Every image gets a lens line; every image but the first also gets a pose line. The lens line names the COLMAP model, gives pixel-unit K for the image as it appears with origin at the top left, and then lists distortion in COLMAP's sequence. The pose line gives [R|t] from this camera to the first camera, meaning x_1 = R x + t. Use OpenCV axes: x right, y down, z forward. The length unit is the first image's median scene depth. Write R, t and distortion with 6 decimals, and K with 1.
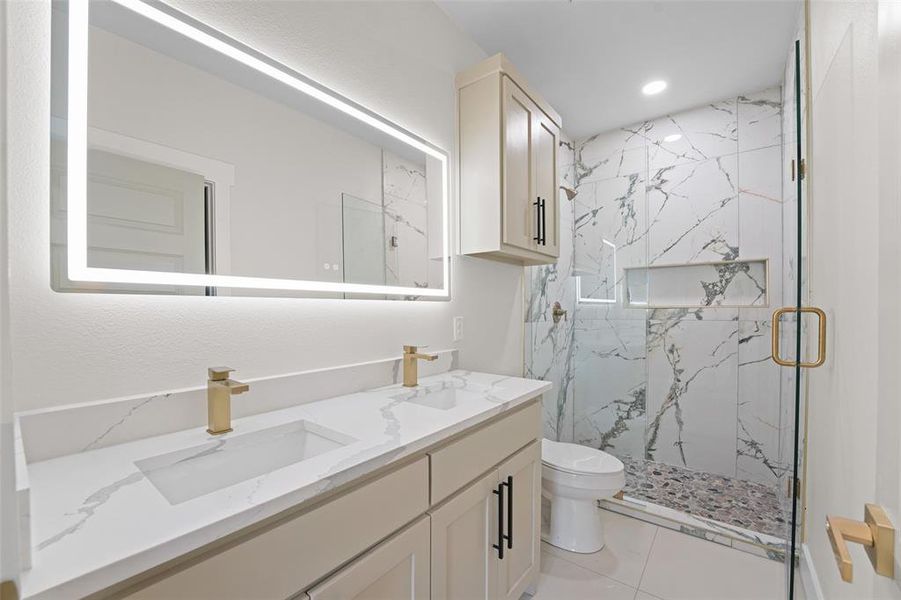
lens RADIAL K [[363.8, 0, 444.2], [0, 363.8, 303.2], [0, 0, 1]] dist [-0.023162, 0.000160]
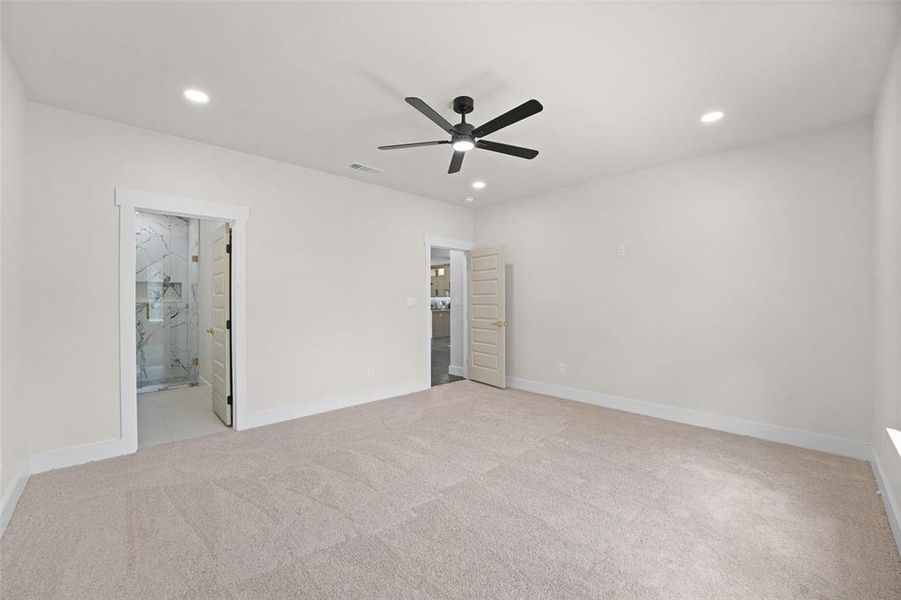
lens RADIAL K [[363.8, 0, 444.2], [0, 363.8, 303.2], [0, 0, 1]] dist [-0.023162, 0.000160]
pose [[0.135712, -0.005561, 0.990733, -1.209793], [0.006478, 0.999968, 0.004726, 0.014692], [-0.990727, 0.005776, 0.135743, -1.043905]]
